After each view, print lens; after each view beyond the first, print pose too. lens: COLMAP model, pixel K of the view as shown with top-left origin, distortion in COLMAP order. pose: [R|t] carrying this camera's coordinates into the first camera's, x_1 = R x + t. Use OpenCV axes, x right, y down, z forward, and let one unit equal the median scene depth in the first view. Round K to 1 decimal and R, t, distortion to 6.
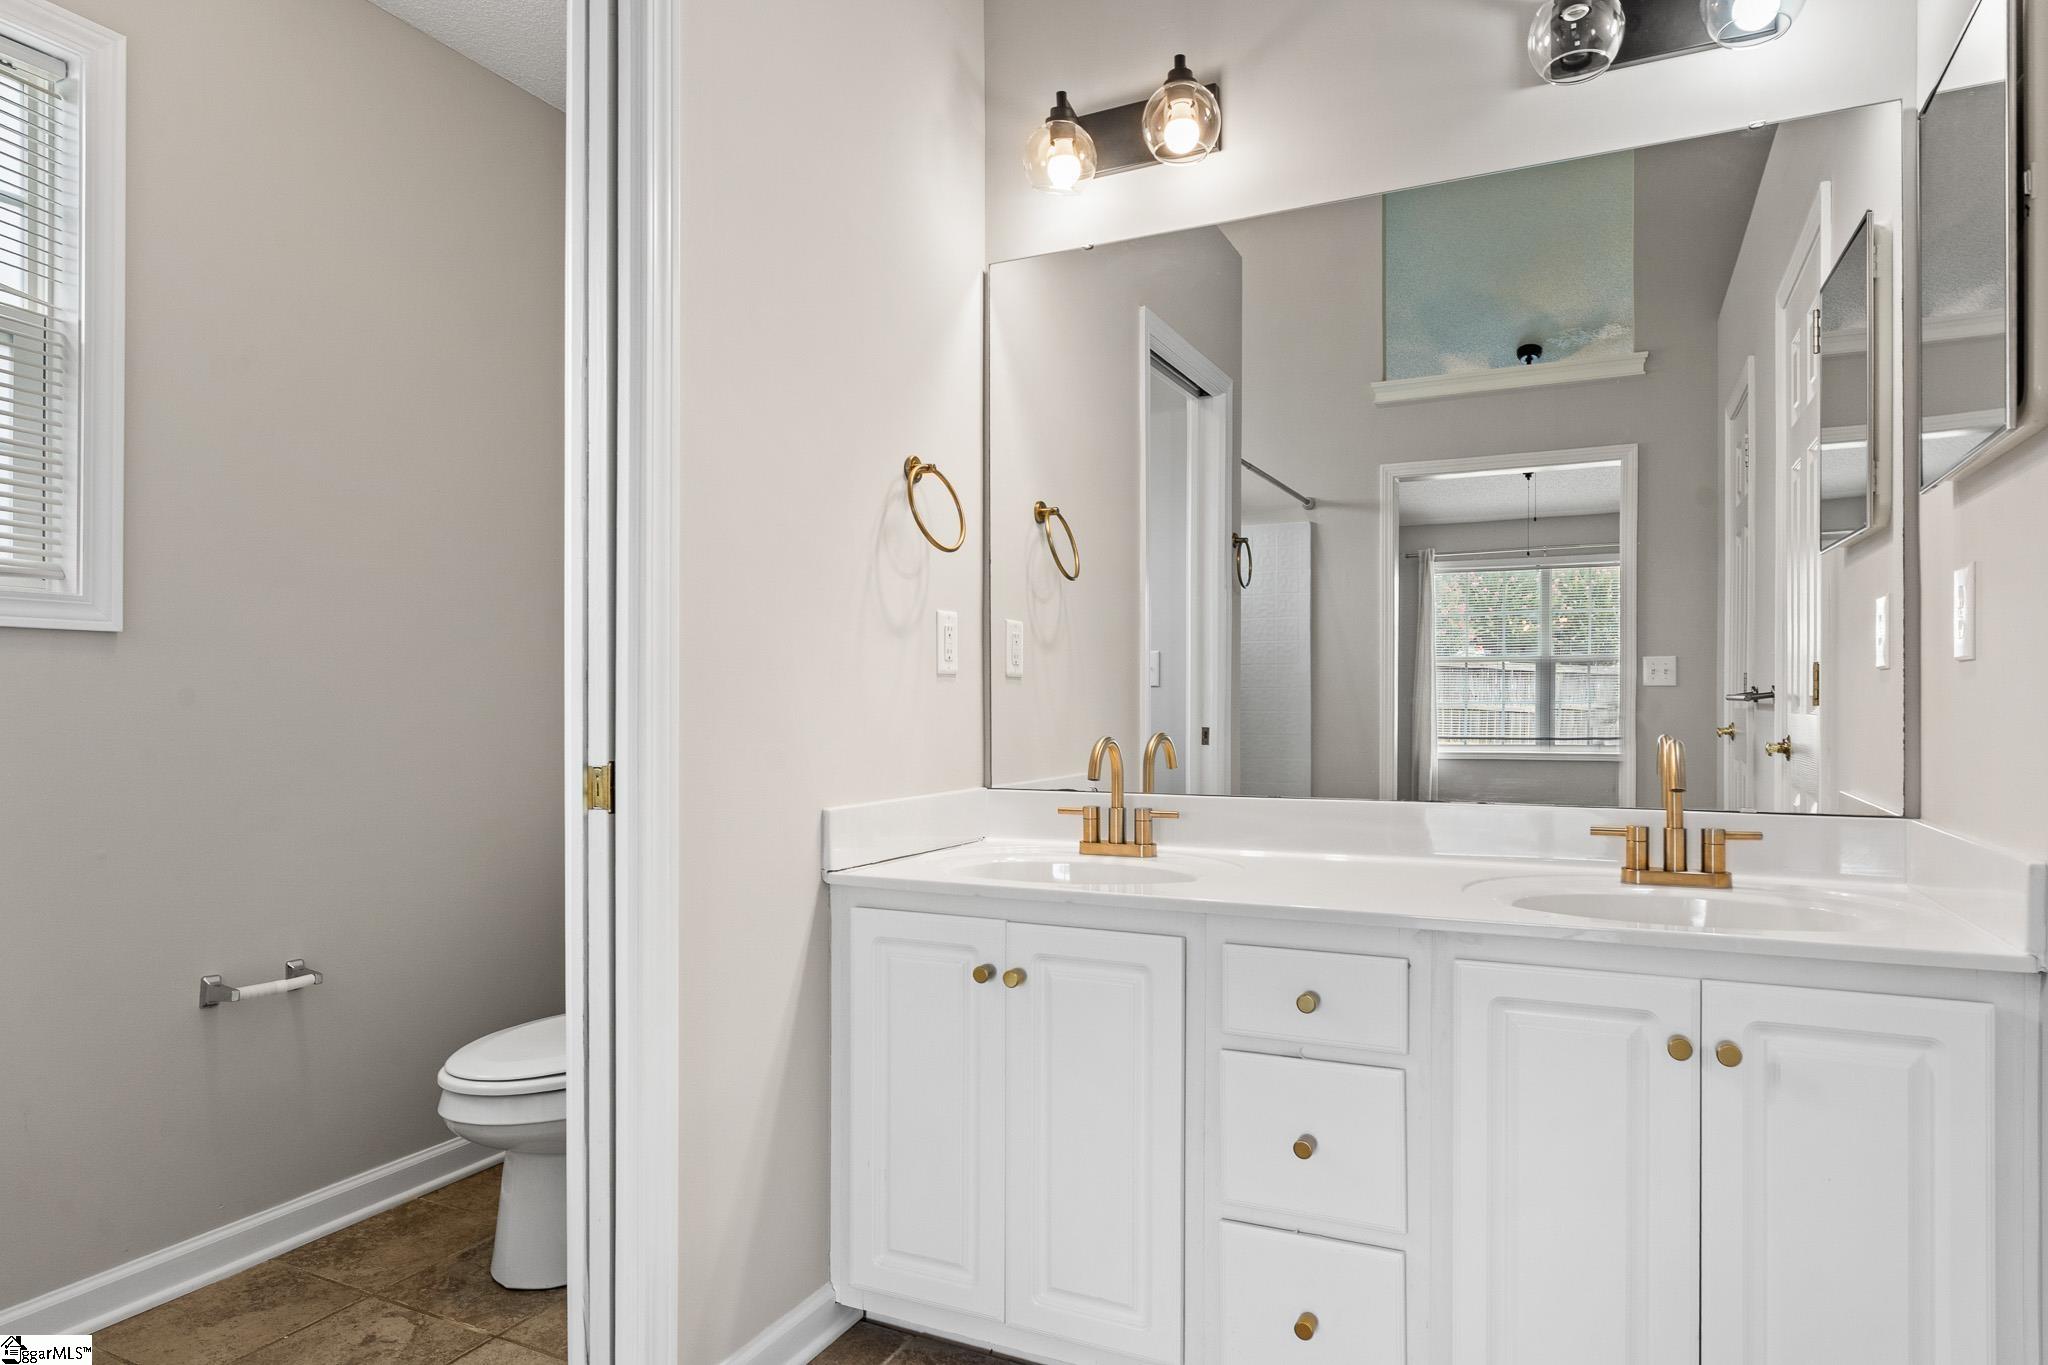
lens RADIAL K [[1178.5, 0, 1052.9], [0, 1178.5, 701.7], [0, 0, 1]] dist [-0.003234, 0.000728]
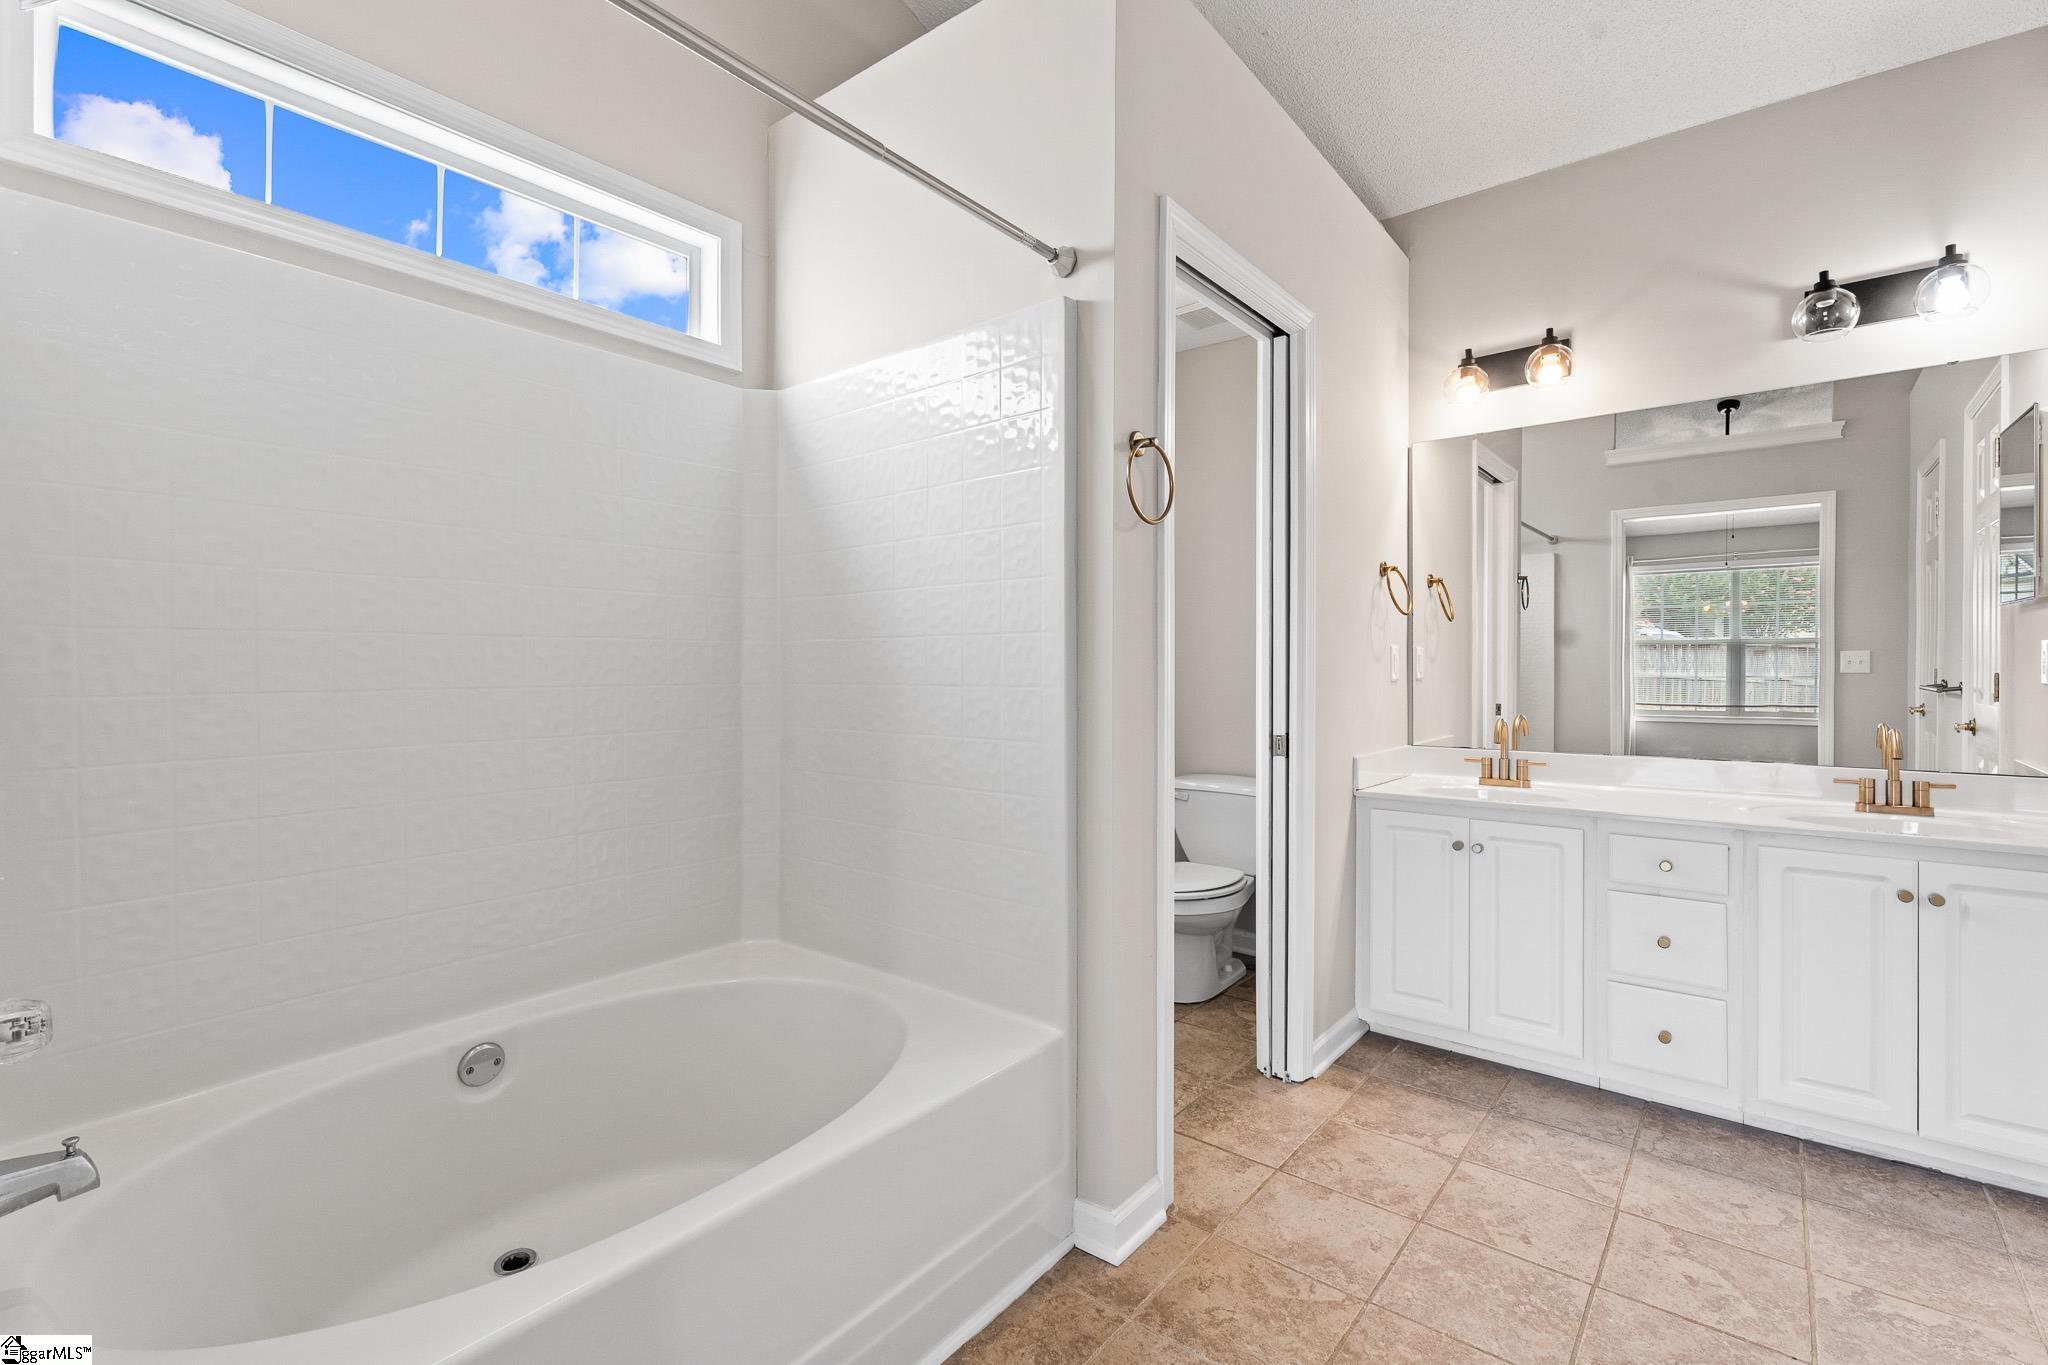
lens RADIAL K [[923.7, 0, 1026.1], [0, 923.7, 666.4], [0, 0, 1]] dist [0.014804, -0.005595]
pose [[0.972634, 0.000220, -0.232342, -0.316838], [0.000505, 0.999995, 0.003063, -0.052112], [0.232342, -0.003096, 0.972629, -0.503559]]
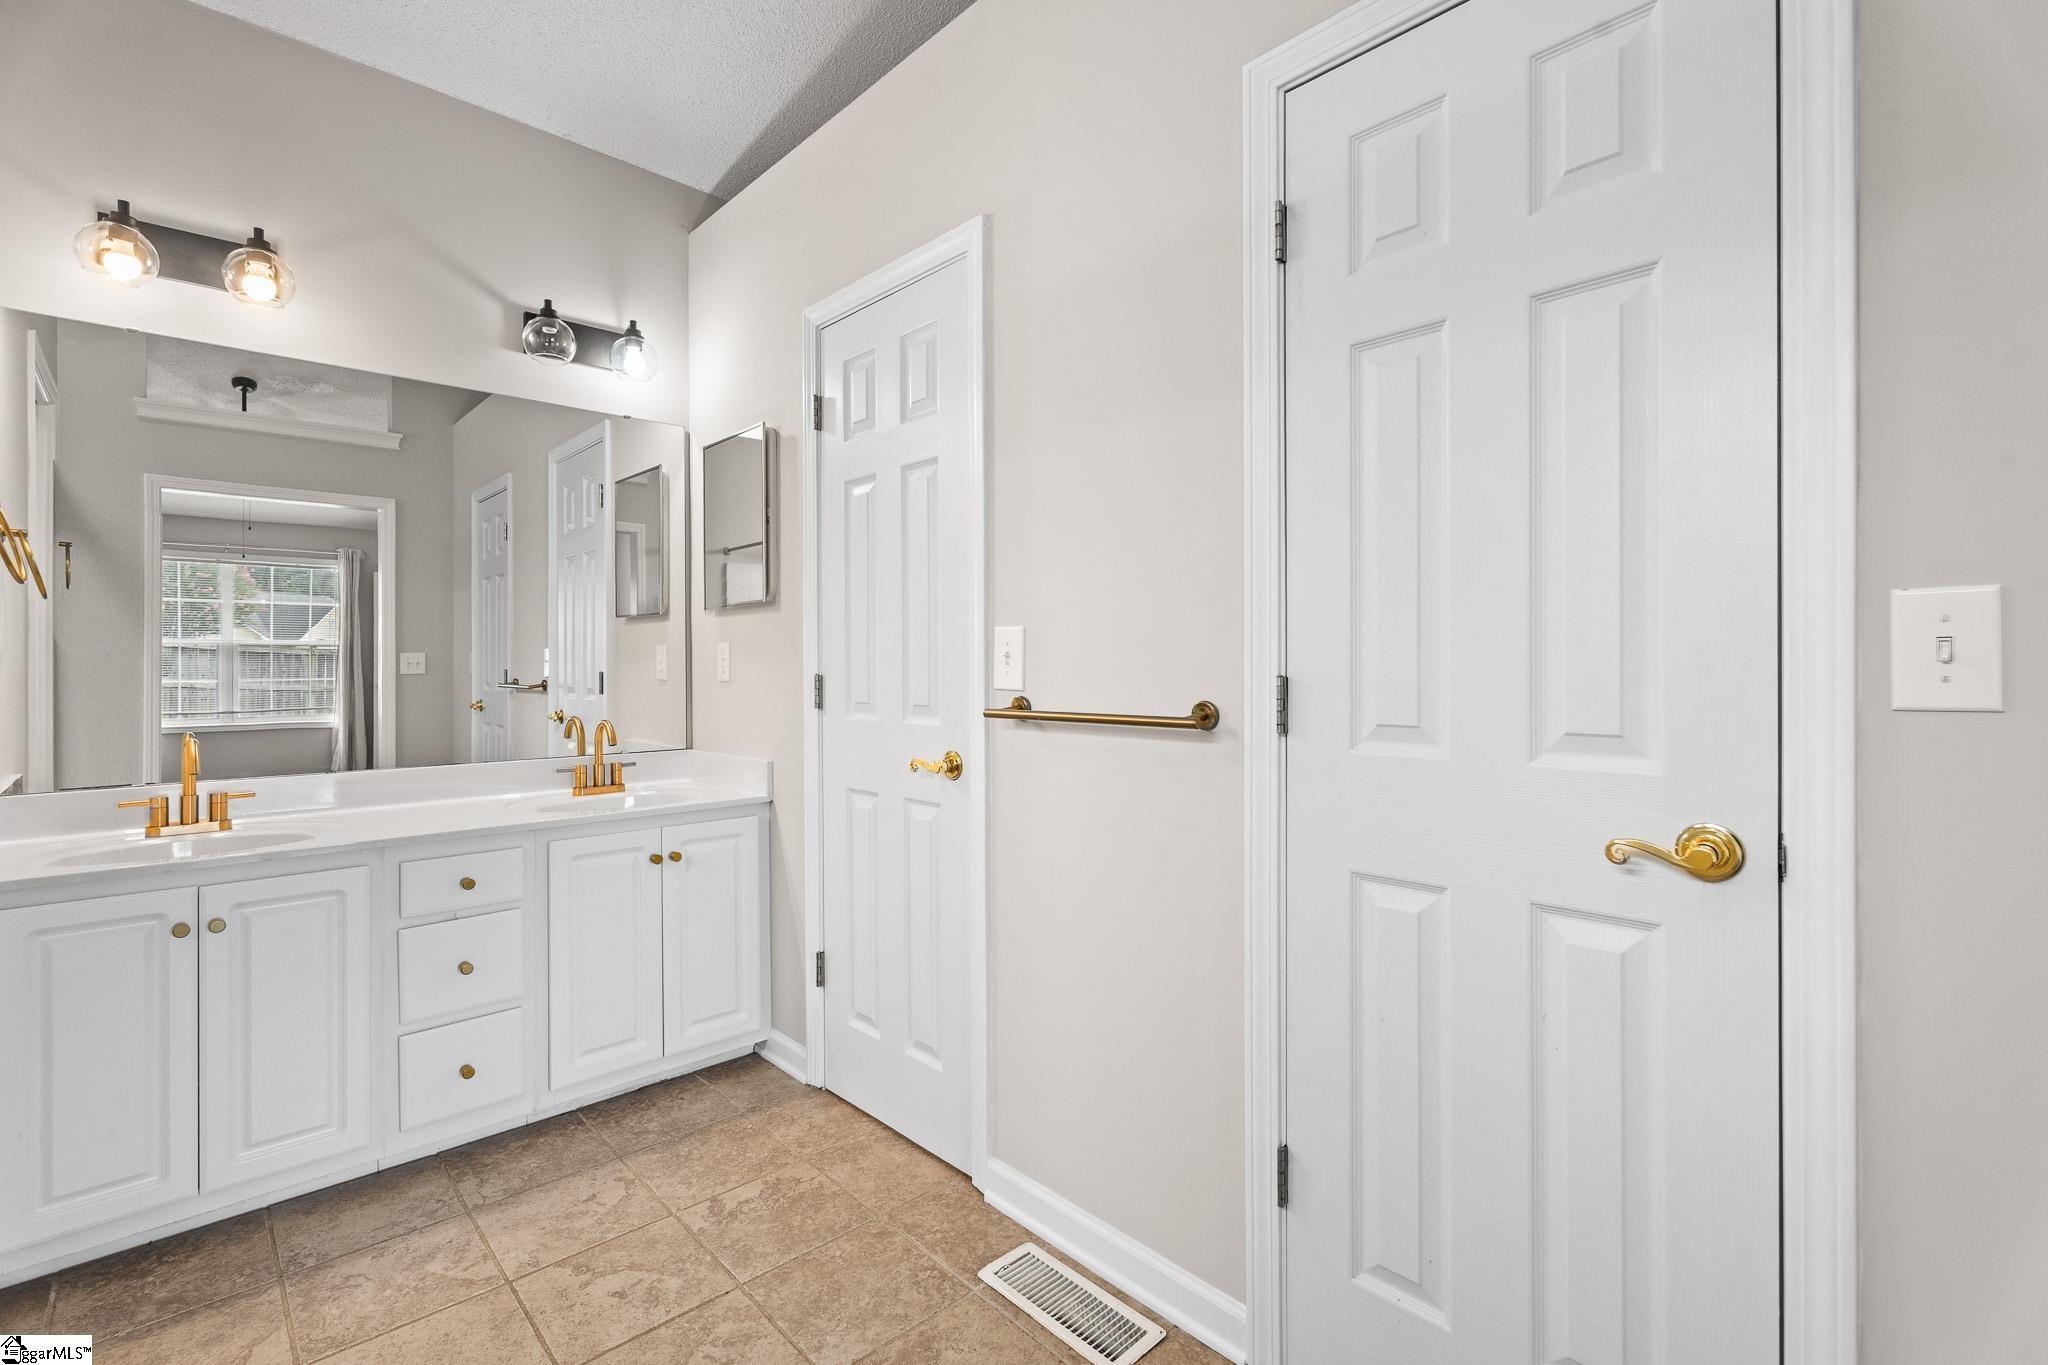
lens RADIAL K [[923.7, 0, 1026.1], [0, 923.7, 666.4], [0, 0, 1]] dist [0.014804, -0.005595]
pose [[0.364338, -0.001935, 0.931265, -0.547391], [0.002497, 0.999996, 0.001100, -0.047702], [-0.931263, 0.001925, 0.364341, -0.194636]]
